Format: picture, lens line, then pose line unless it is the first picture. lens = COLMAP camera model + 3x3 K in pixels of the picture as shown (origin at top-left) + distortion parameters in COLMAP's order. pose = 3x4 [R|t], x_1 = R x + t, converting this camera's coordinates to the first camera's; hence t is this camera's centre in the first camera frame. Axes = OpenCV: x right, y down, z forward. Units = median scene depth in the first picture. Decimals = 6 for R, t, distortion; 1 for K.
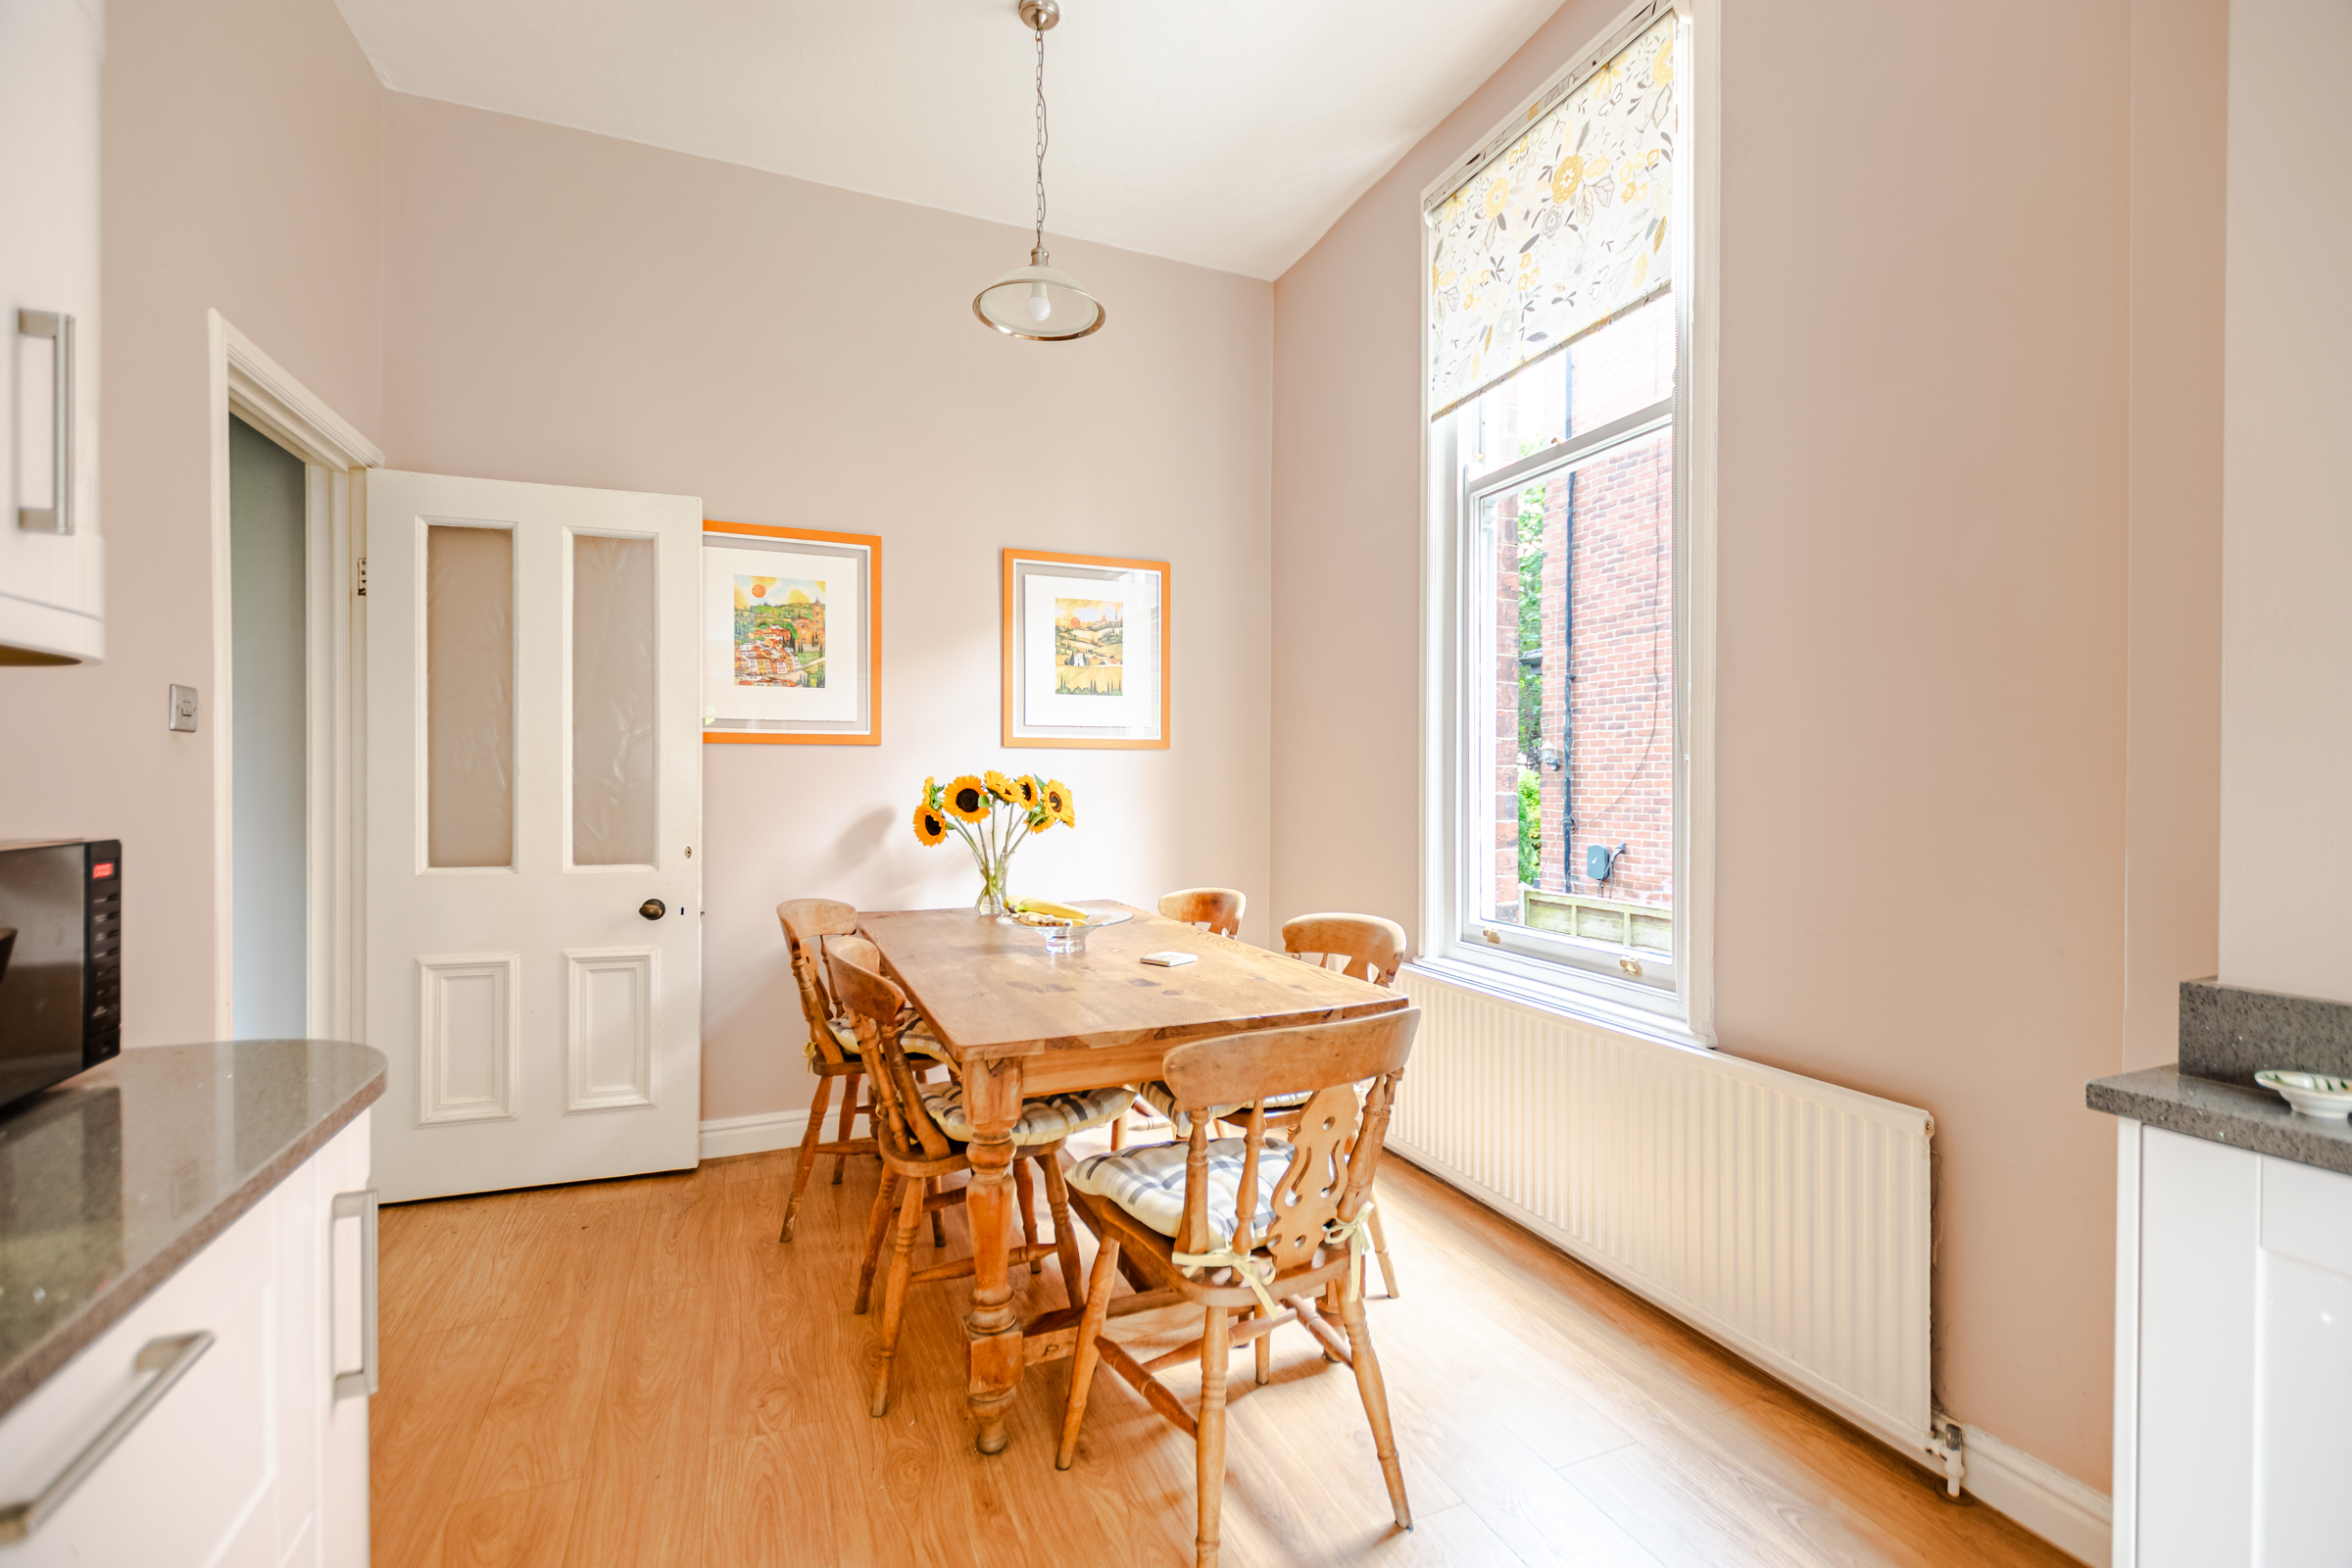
lens RADIAL K [[1019.7, 0, 1180.2], [0, 1019.7, 782.5], [0, 0, 1]] dist [0.013923, 0.000269]
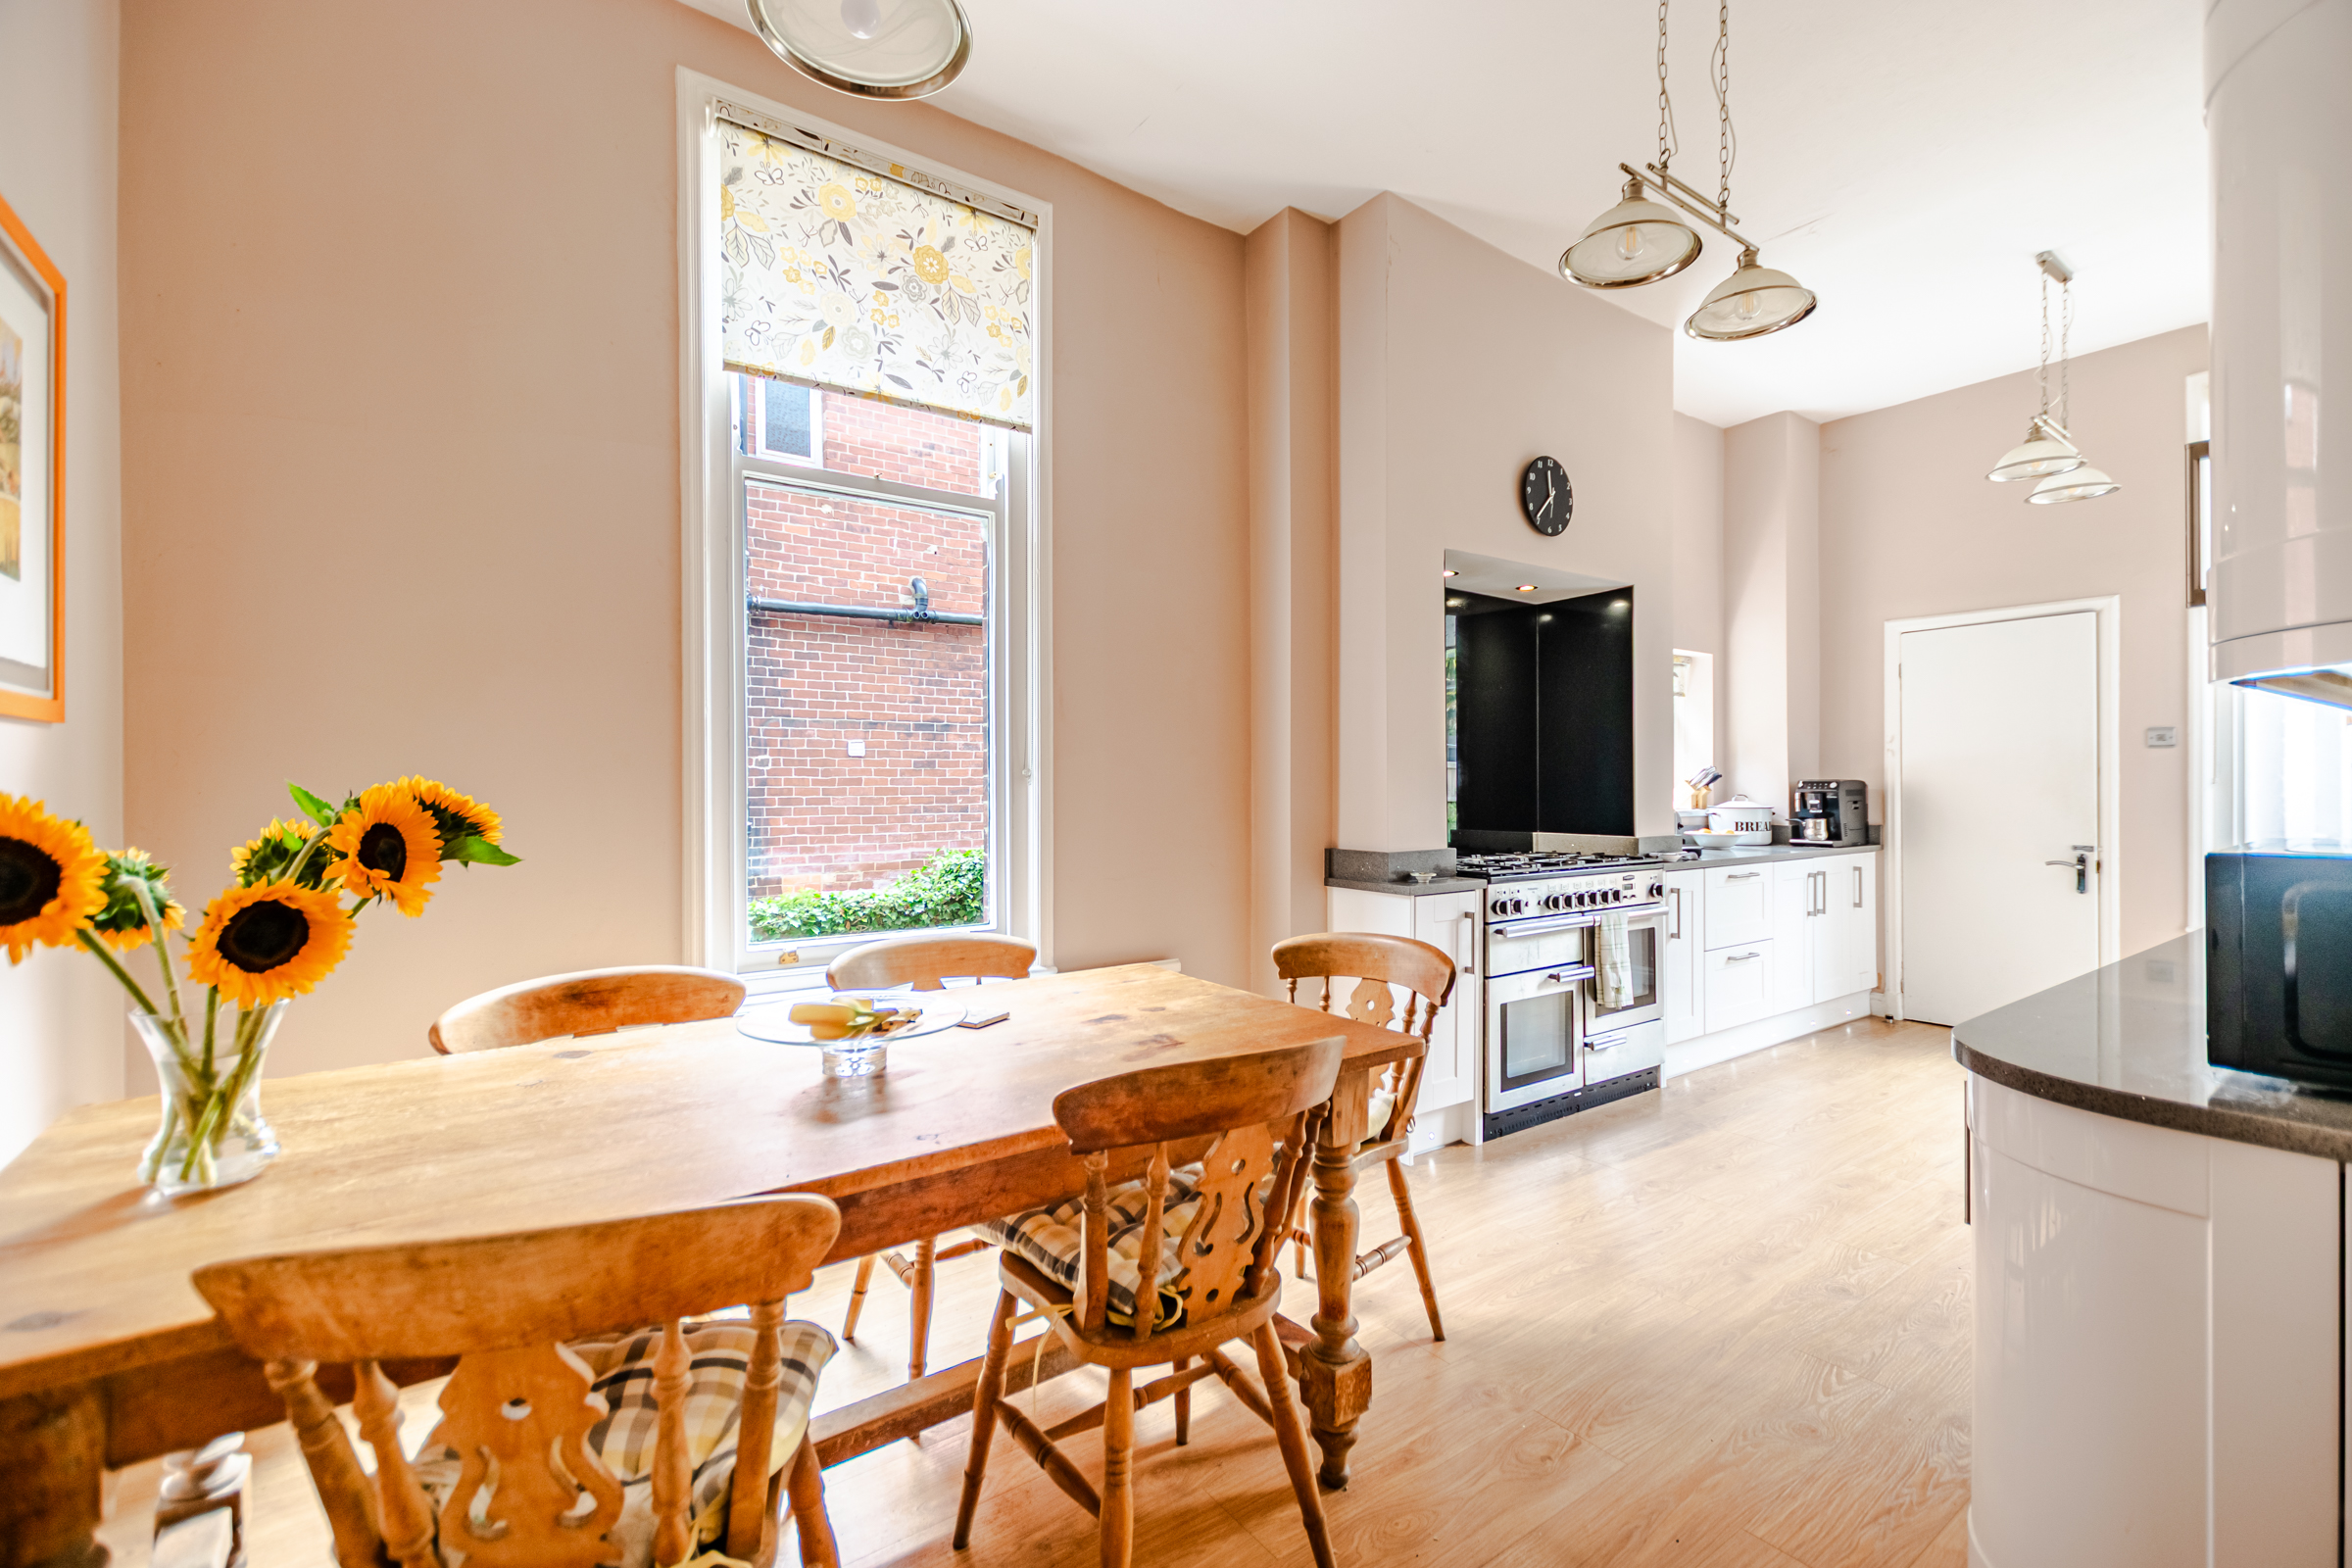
lens RADIAL K [[1019.7, 0, 1180.2], [0, 1019.7, 782.5], [0, 0, 1]] dist [0.013923, 0.000269]
pose [[-0.230772, -0.002858, 0.973004, -0.734339], [0.009103, 0.999946, 0.005096, -0.013049], [-0.972965, 0.010033, -0.230733, 0.916460]]
